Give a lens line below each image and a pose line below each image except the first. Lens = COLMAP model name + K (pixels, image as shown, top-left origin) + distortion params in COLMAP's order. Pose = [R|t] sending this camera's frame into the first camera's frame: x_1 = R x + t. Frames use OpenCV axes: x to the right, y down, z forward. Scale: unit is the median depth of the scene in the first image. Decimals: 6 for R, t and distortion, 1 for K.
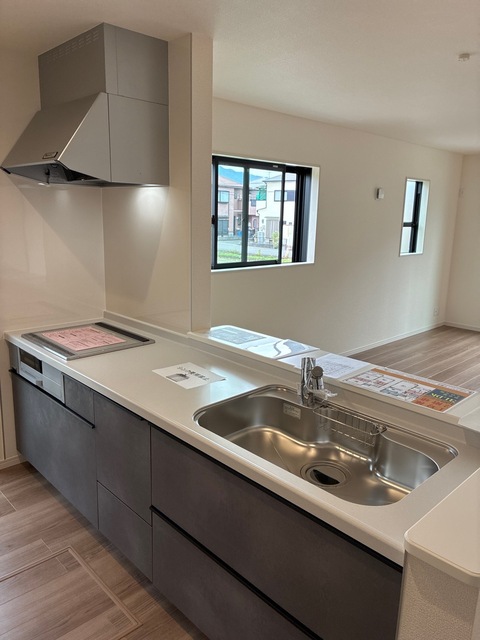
lens RADIAL K [[484.9, 0, 244.0], [0, 484.9, 317.7], [0, 0, 1]] dist [0.045252, -0.052705]
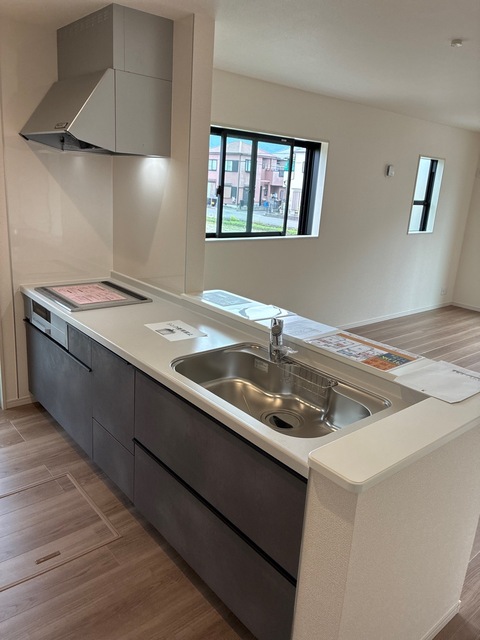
lens RADIAL K [[484.9, 0, 241.1], [0, 484.9, 317.8], [0, 0, 1]] dist [0.045252, -0.052705]
pose [[0.997197, 0.055535, -0.050147, 0.075631], [-0.052509, 0.996830, 0.059770, 0.011913], [0.053308, -0.056969, 0.996952, -0.090294]]
